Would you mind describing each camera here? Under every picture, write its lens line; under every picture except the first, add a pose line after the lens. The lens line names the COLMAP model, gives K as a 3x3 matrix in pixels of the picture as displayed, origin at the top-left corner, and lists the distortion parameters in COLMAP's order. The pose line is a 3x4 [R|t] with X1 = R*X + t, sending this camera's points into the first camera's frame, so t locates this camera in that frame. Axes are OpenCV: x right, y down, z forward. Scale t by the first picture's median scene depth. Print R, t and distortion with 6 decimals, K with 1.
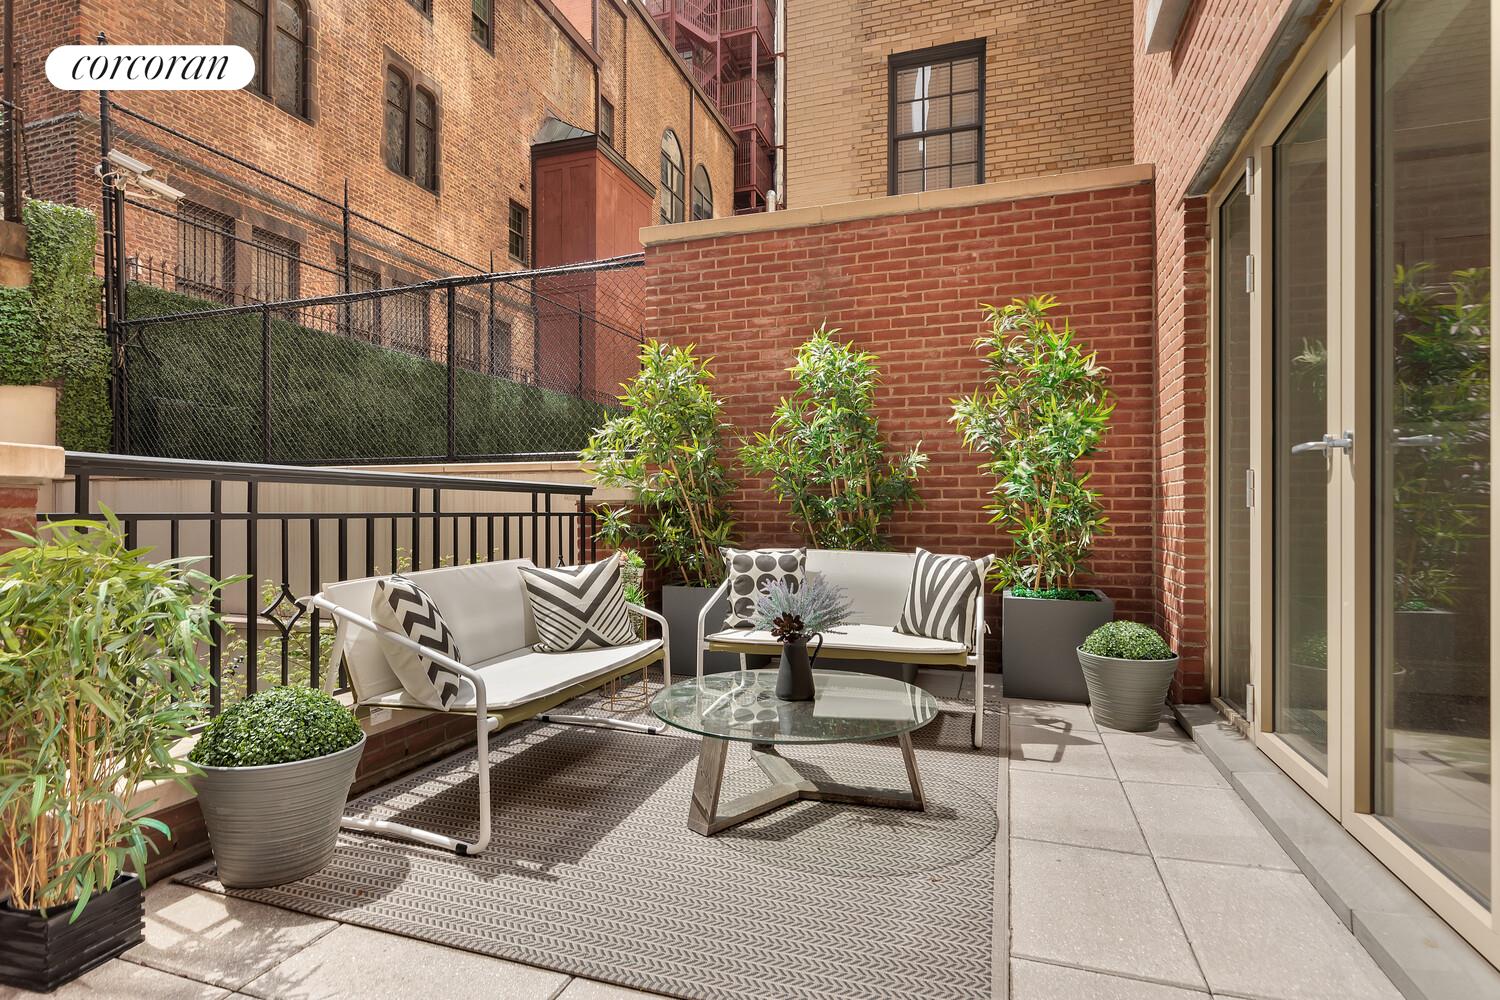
lens RADIAL K [[758.1, 0, 749.3], [0, 758.1, 508.8], [0, 0, 1]] dist [-0.000132, -0.000653]
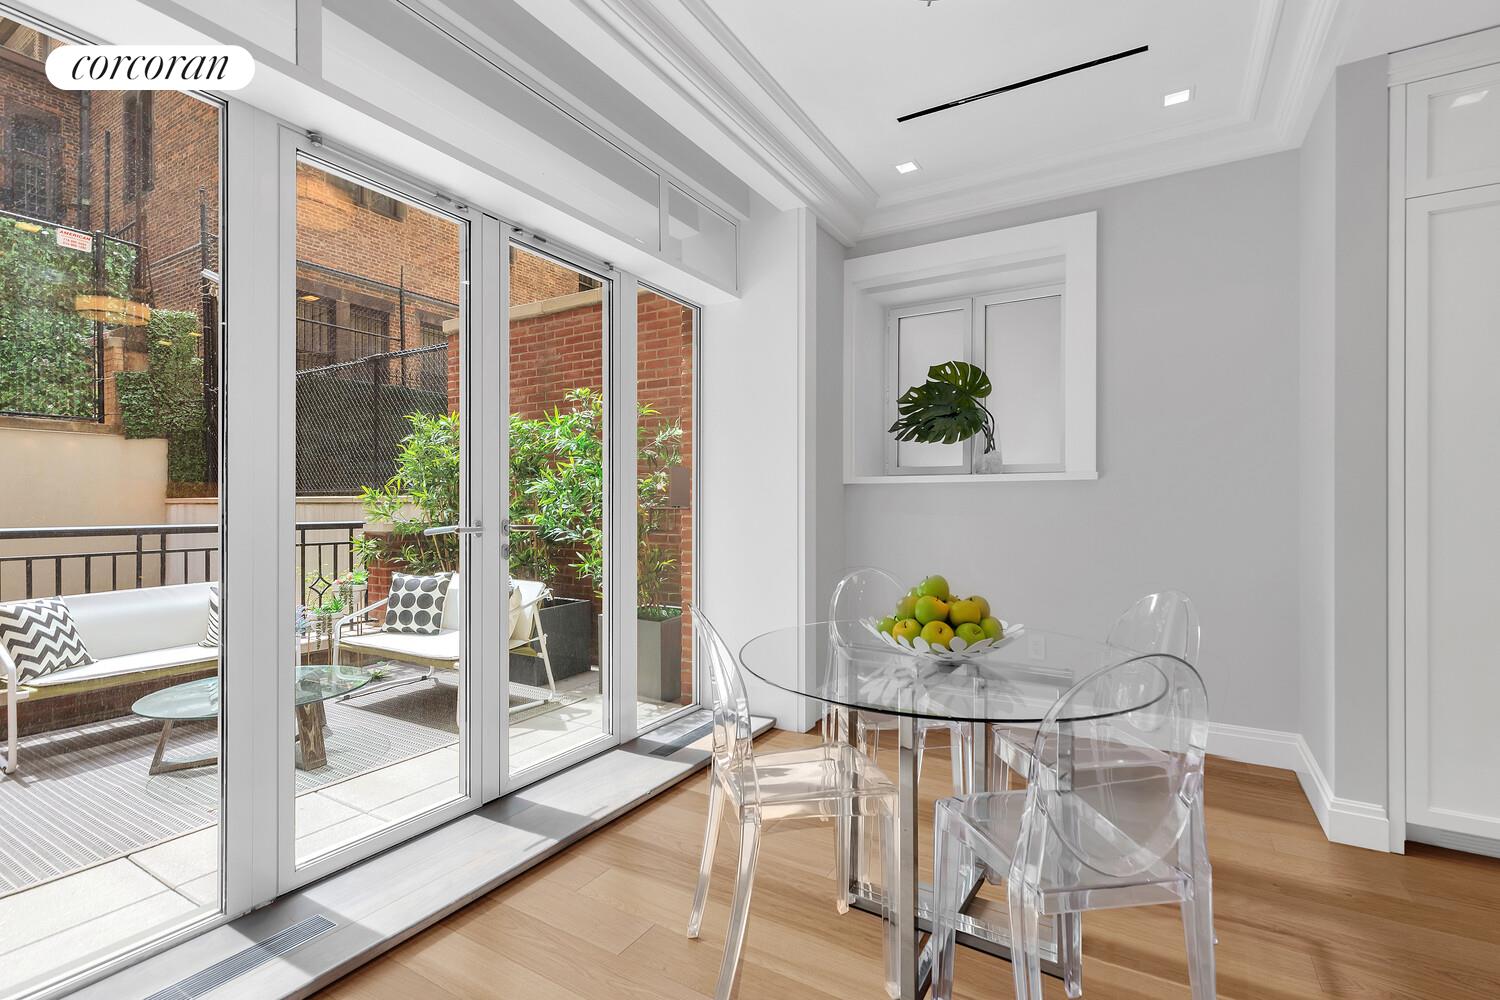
lens RADIAL K [[678.9, 0, 751.2], [0, 678.9, 504.8], [0, 0, 1]] dist [-0.002614, -0.000197]
pose [[0.979404, -0.002435, -0.201897, 0.224632], [0.003352, 0.999986, 0.004200, -0.019272], [0.201883, -0.004790, 0.979398, -0.019337]]
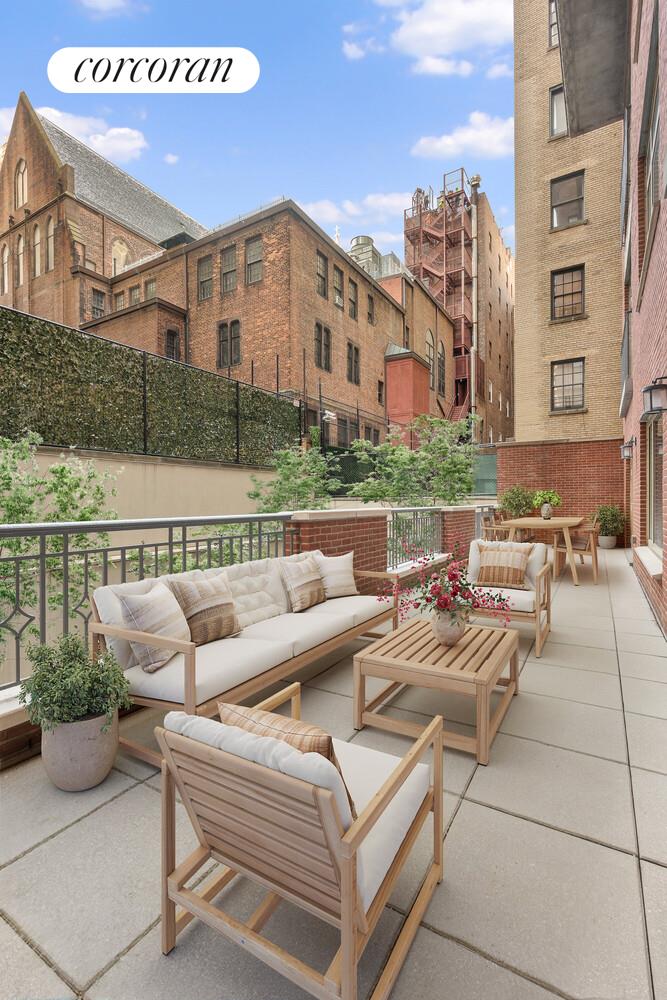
lens RADIAL K [[452.6, 0, 332.0], [0, 452.6, 500.0], [0, 0, 1]] dist [-0.002614, -0.000197]
pose [[0.977288, -0.004827, -0.211863, -0.185029], [0.005699, 0.999978, 0.003505, -0.023253], [0.211841, -0.004633, 0.977293, -0.612608]]
